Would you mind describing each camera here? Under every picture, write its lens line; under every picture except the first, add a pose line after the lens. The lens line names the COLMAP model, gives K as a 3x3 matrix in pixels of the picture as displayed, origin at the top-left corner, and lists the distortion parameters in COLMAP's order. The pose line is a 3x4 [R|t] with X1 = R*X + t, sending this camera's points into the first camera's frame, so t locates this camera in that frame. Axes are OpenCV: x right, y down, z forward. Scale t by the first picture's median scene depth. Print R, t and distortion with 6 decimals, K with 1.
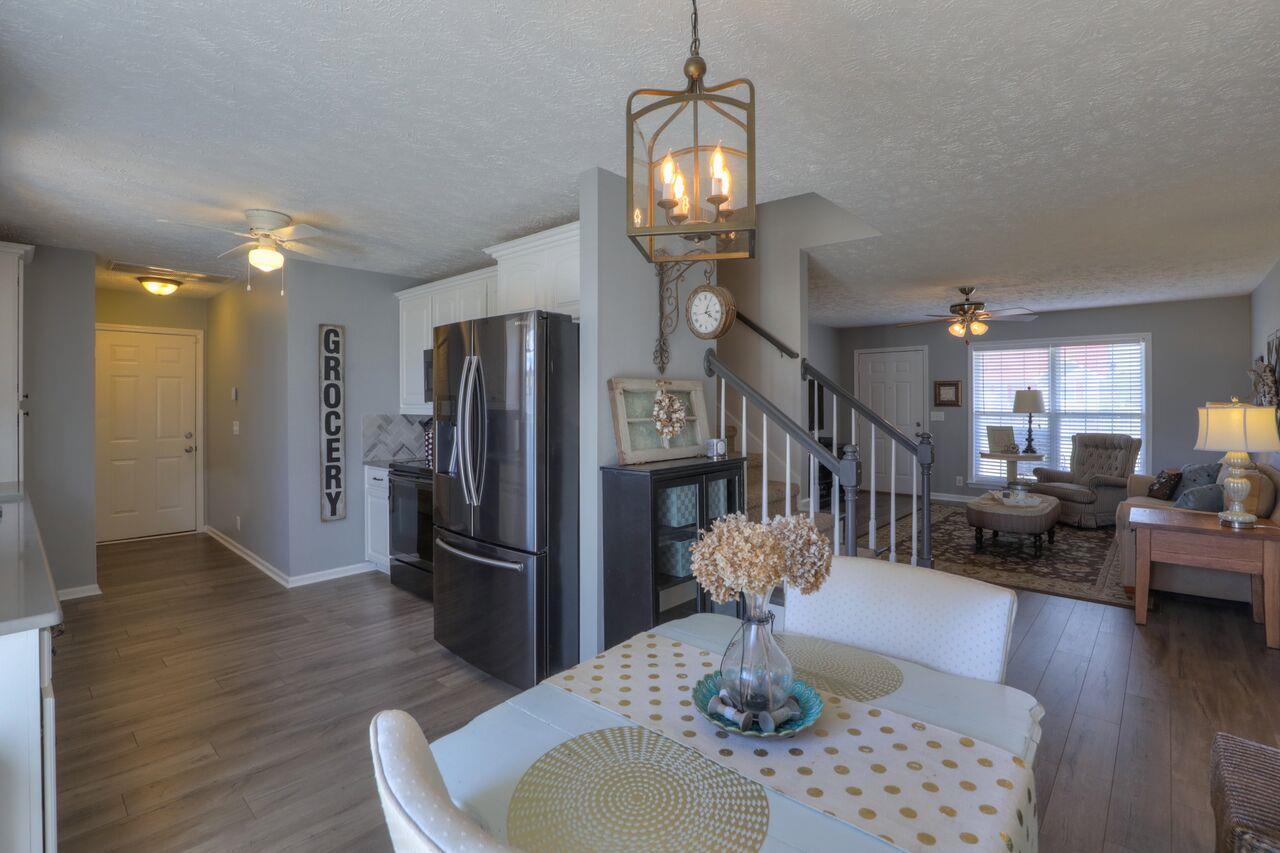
lens RADIAL K [[584.9, 0, 631.9], [0, 584.9, 413.6], [0, 0, 1]] dist [-0.029948, 0.000889]
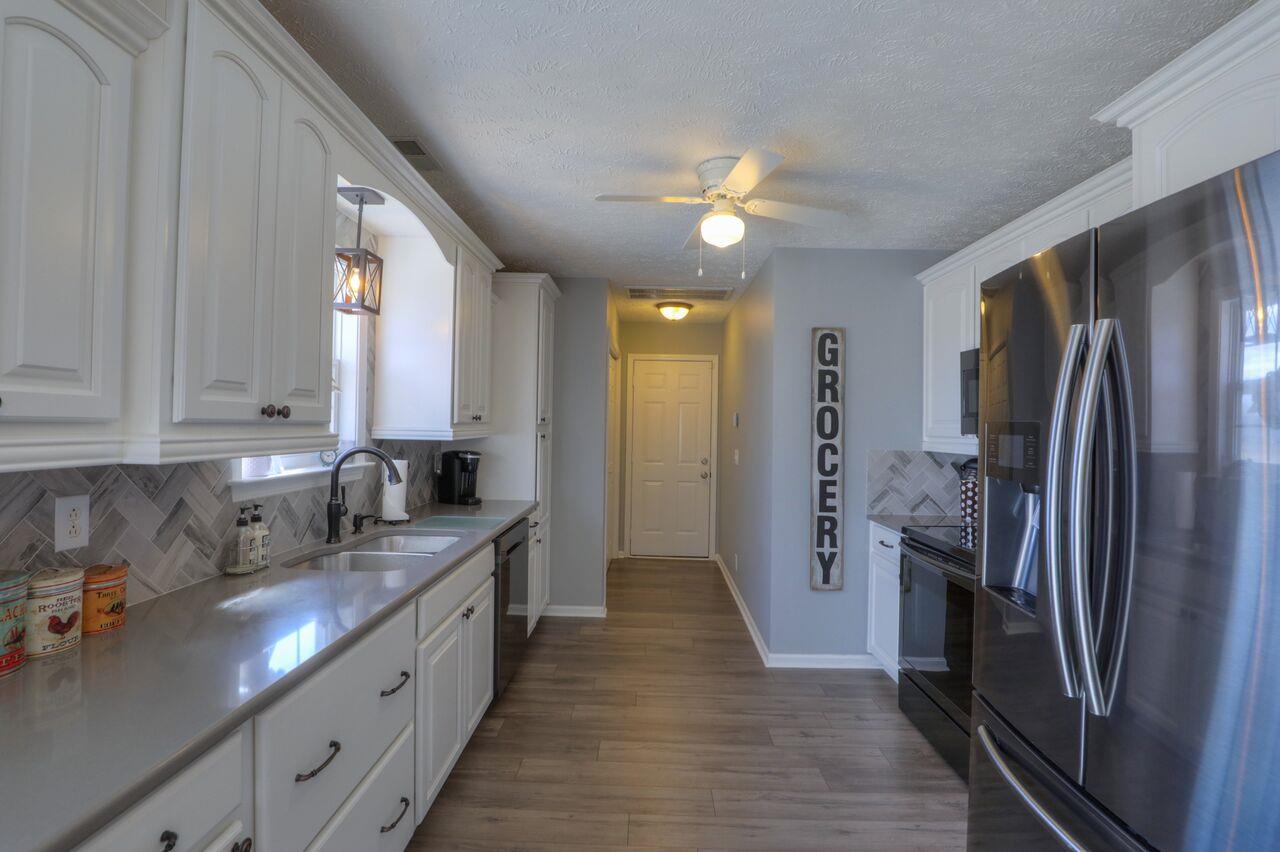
lens RADIAL K [[584.9, 0, 631.9], [0, 584.9, 413.1], [0, 0, 1]] dist [-0.029948, 0.000889]
pose [[0.652919, -0.002874, -0.757422, -0.114115], [-0.034354, 0.998851, -0.033404, -0.009694], [0.756648, 0.047831, 0.652070, 0.322074]]
